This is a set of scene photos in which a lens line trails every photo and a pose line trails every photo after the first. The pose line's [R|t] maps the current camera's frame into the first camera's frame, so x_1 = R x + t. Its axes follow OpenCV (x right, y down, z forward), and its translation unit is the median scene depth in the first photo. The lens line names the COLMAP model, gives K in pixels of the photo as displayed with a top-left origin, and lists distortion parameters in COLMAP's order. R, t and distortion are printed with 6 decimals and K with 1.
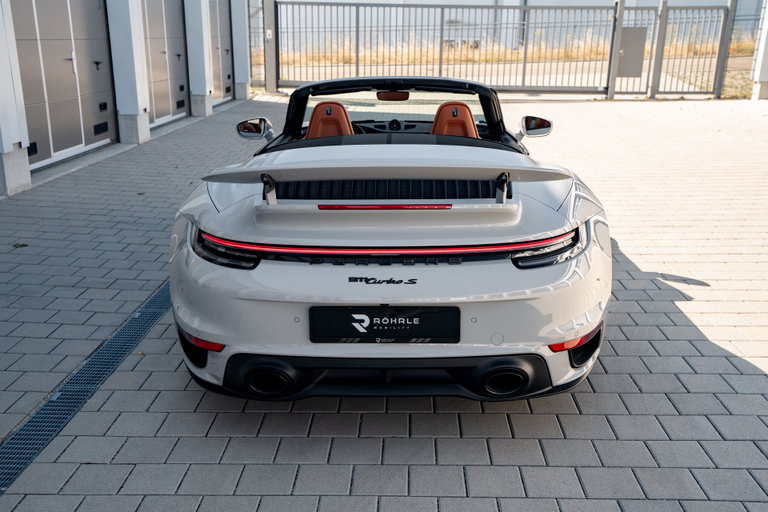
lens RADIAL K [[779.4, 0, 387.3], [0, 779.4, 251.2], [0, 0, 1]] dist [0.060829, 0.000000]
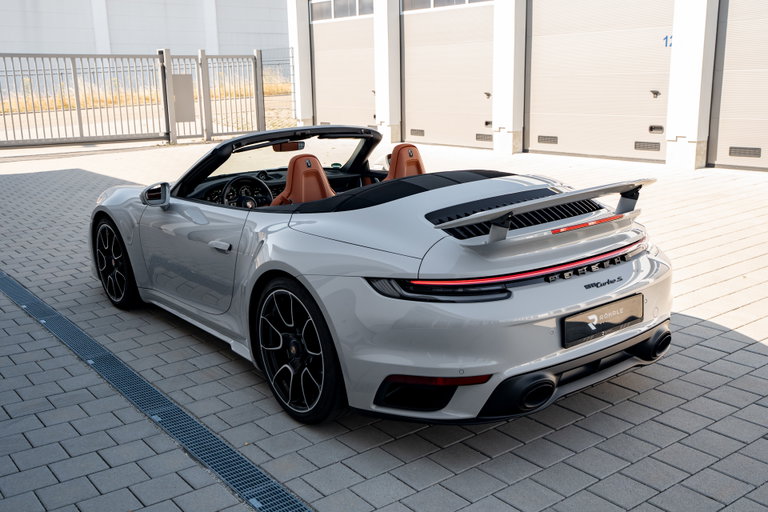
lens RADIAL K [[779.4, 0, 389.2], [0, 779.4, 254.6], [0, 0, 1]] dist [0.060829, 0.000000]
pose [[0.776934, -0.169582, 0.606313, -0.157487], [0.200360, 0.979571, 0.017238, -0.014664], [-0.596849, 0.108088, 0.795039, 0.036955]]
